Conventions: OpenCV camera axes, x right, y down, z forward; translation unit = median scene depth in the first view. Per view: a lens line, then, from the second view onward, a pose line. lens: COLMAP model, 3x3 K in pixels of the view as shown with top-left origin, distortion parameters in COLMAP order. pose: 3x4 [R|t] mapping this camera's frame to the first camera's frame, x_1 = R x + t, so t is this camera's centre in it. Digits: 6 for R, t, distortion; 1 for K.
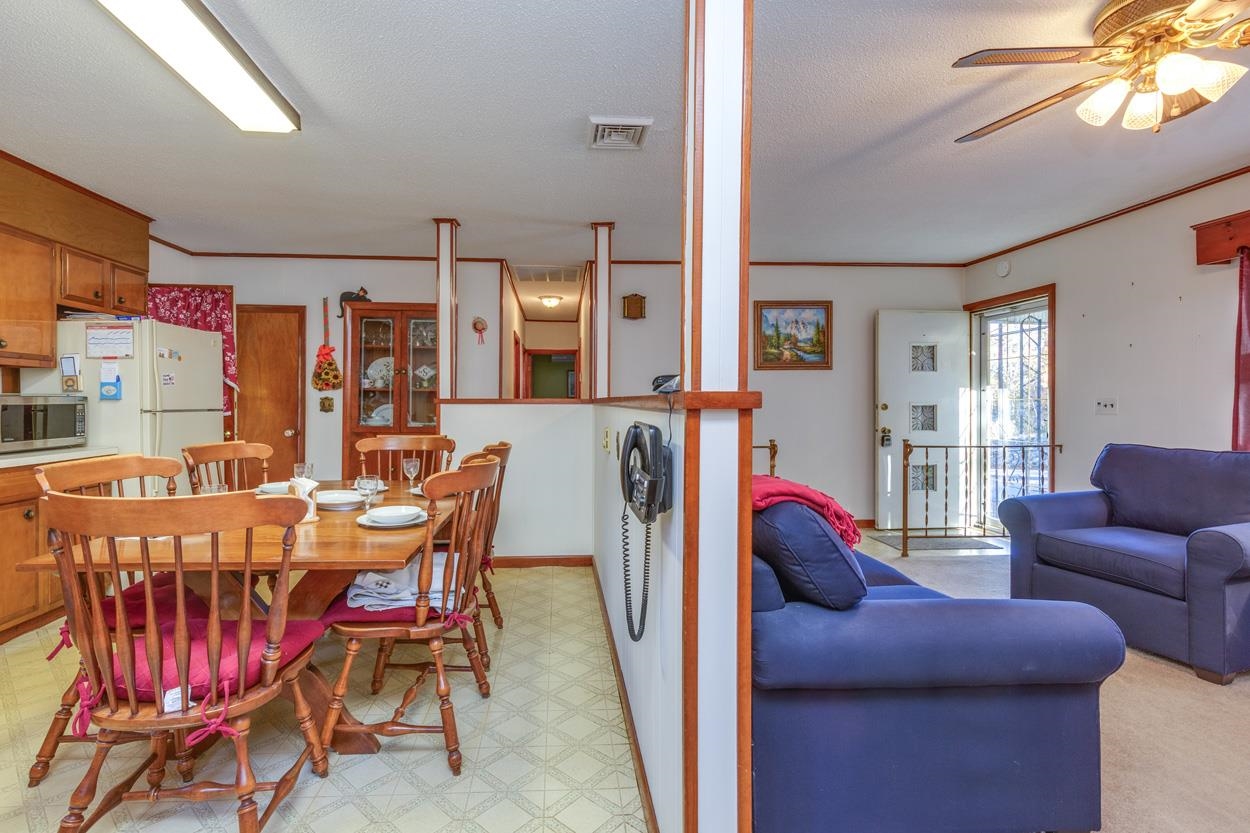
lens RADIAL K [[574.1, 0, 590.9], [0, 574.1, 404.6], [0, 0, 1]] dist [0.003338, -0.000626]
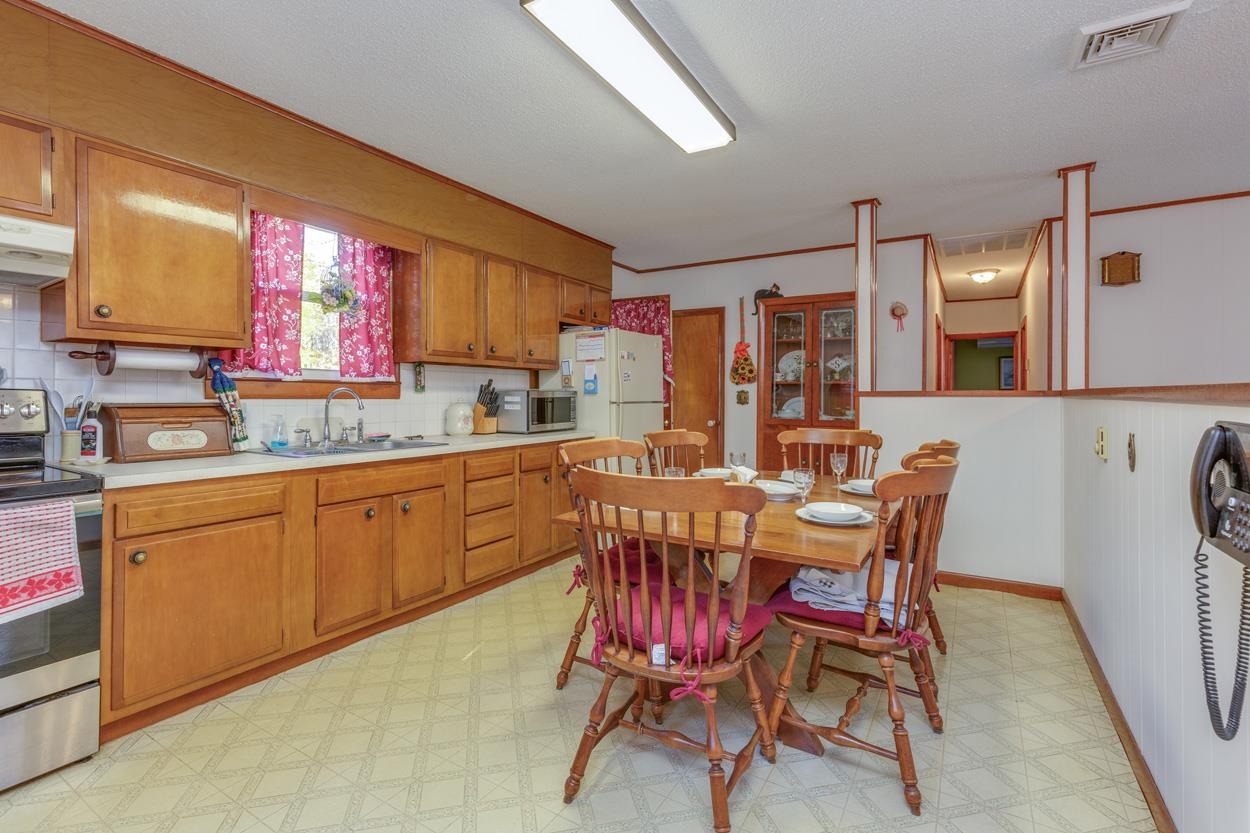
lens RADIAL K [[565.8, 0, 620.4], [0, 565.8, 396.6], [0, 0, 1]] dist [0.000153, -0.001368]
pose [[0.820774, -0.000665, -0.571253, -0.057639], [-0.000890, 0.999997, -0.002443, 0.001097], [0.571253, 0.002514, 0.820770, 0.011950]]
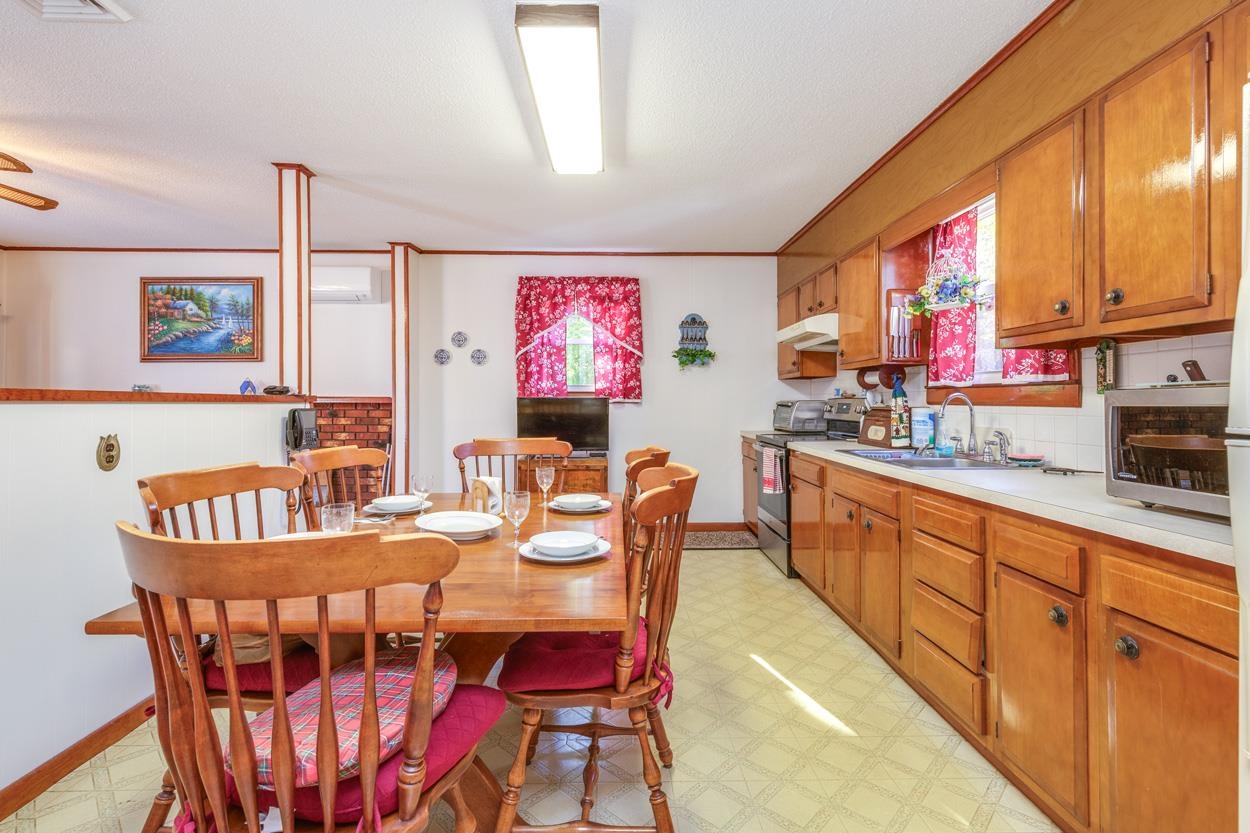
lens RADIAL K [[565.8, 0, 631.5], [0, 565.8, 402.0], [0, 0, 1]] dist [0.000153, -0.001368]
pose [[-0.999820, -0.009573, 0.016376, -0.400111], [-0.009566, 0.999954, 0.000539, 0.002000], [-0.016381, 0.000382, -0.999866, 1.031863]]
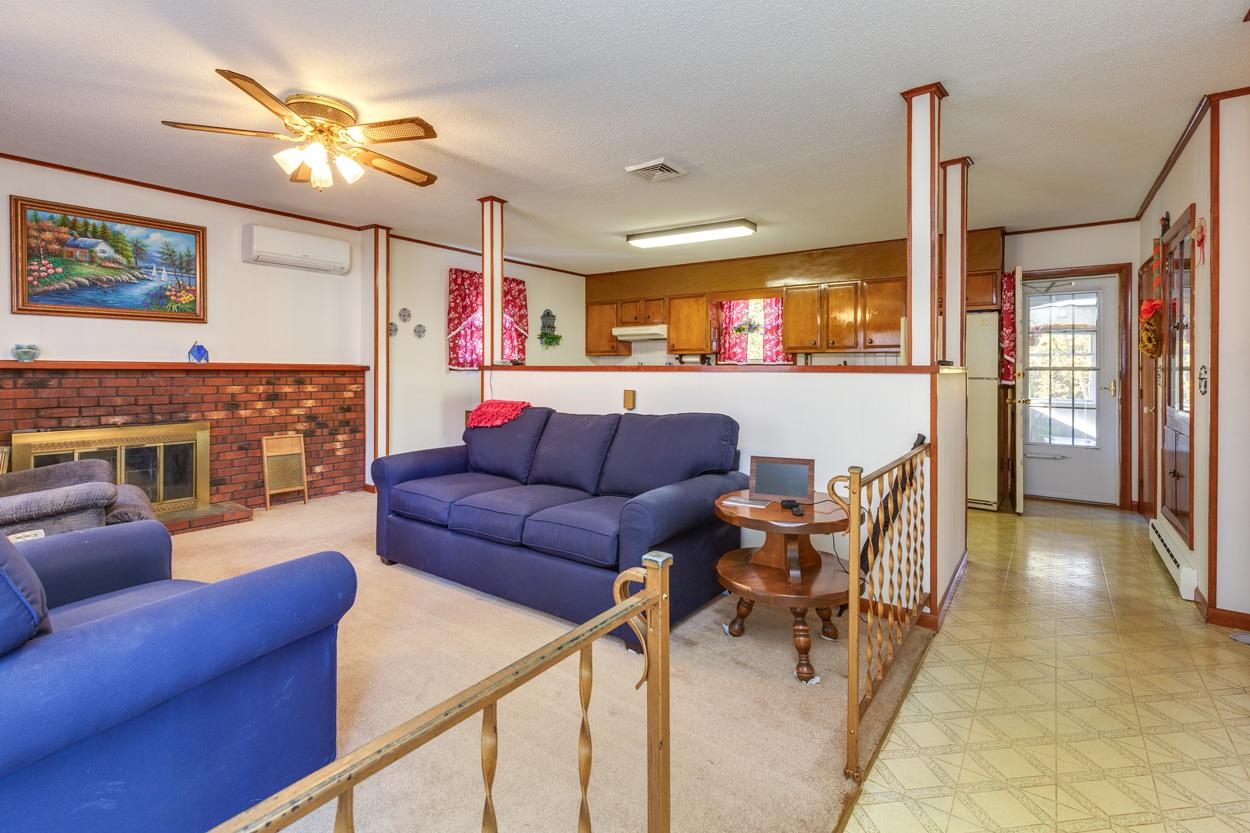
lens RADIAL K [[574.1, 0, 633.0], [0, 574.1, 363.7], [0, 0, 1]] dist [0.003338, -0.000626]
pose [[-0.629275, -0.021905, -0.776874, 0.685854], [-0.011697, 0.999756, -0.018714, 0.010748], [0.777095, -0.002689, -0.629378, 1.141110]]
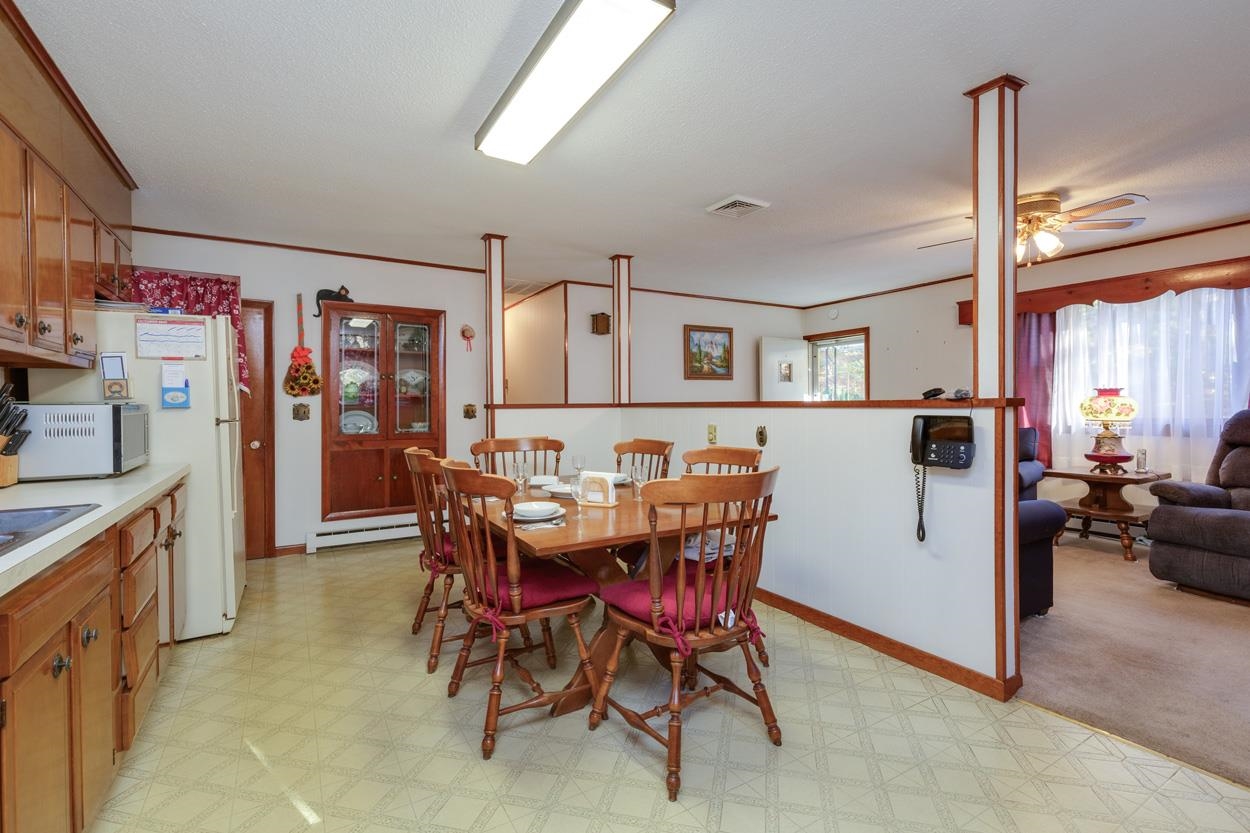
lens RADIAL K [[565.8, 0, 622.8], [0, 565.8, 412.1], [0, 0, 1]] dist [0.000153, -0.001368]
pose [[0.881197, -0.014324, 0.472531, -0.538047], [0.011882, 0.999896, 0.008152, -0.001450], [-0.472599, -0.001569, 0.881276, -0.030018]]
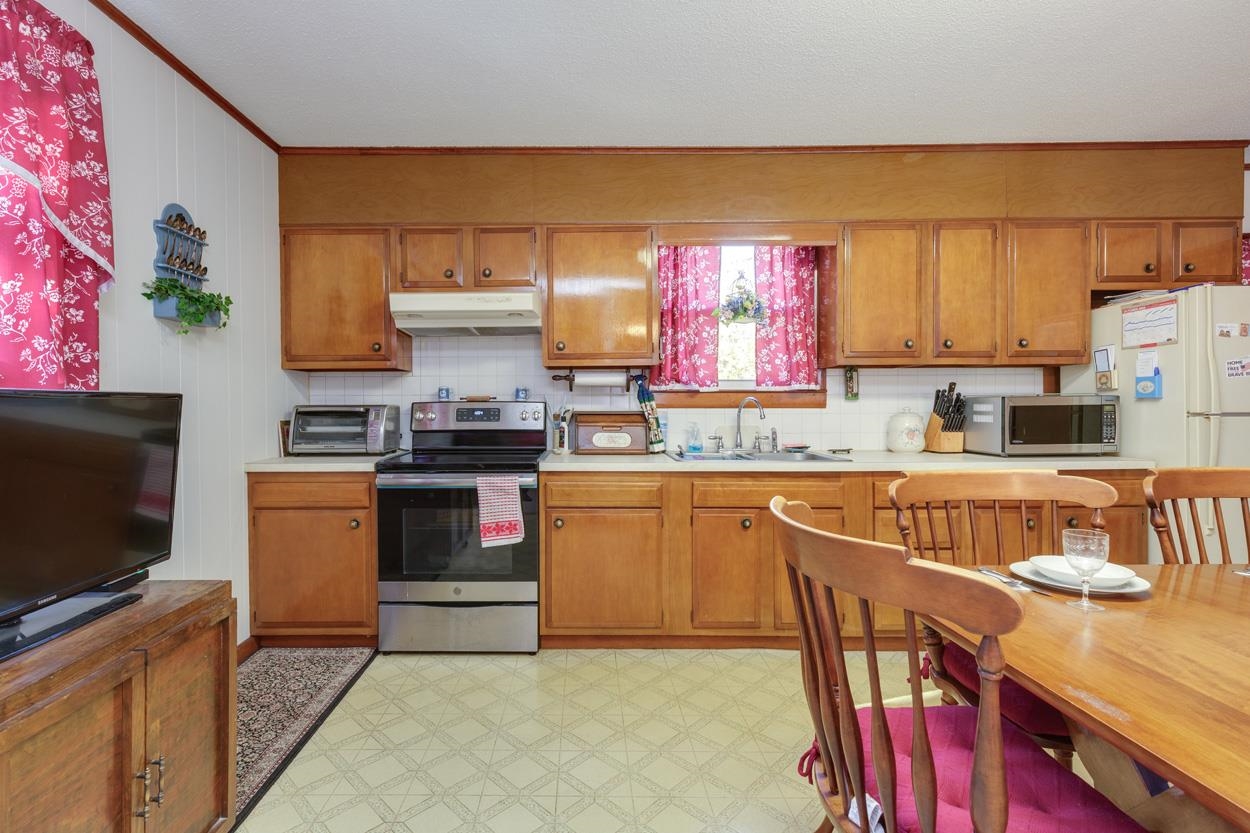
lens RADIAL K [[574.1, 0, 595.6], [0, 574.1, 415.4], [0, 0, 1]] dist [0.003338, -0.000626]
pose [[-0.064605, 0.012038, -0.997838, -0.004565], [0.001350, 0.999927, 0.011976, 0.002992], [0.997910, -0.000573, -0.064617, 0.249144]]
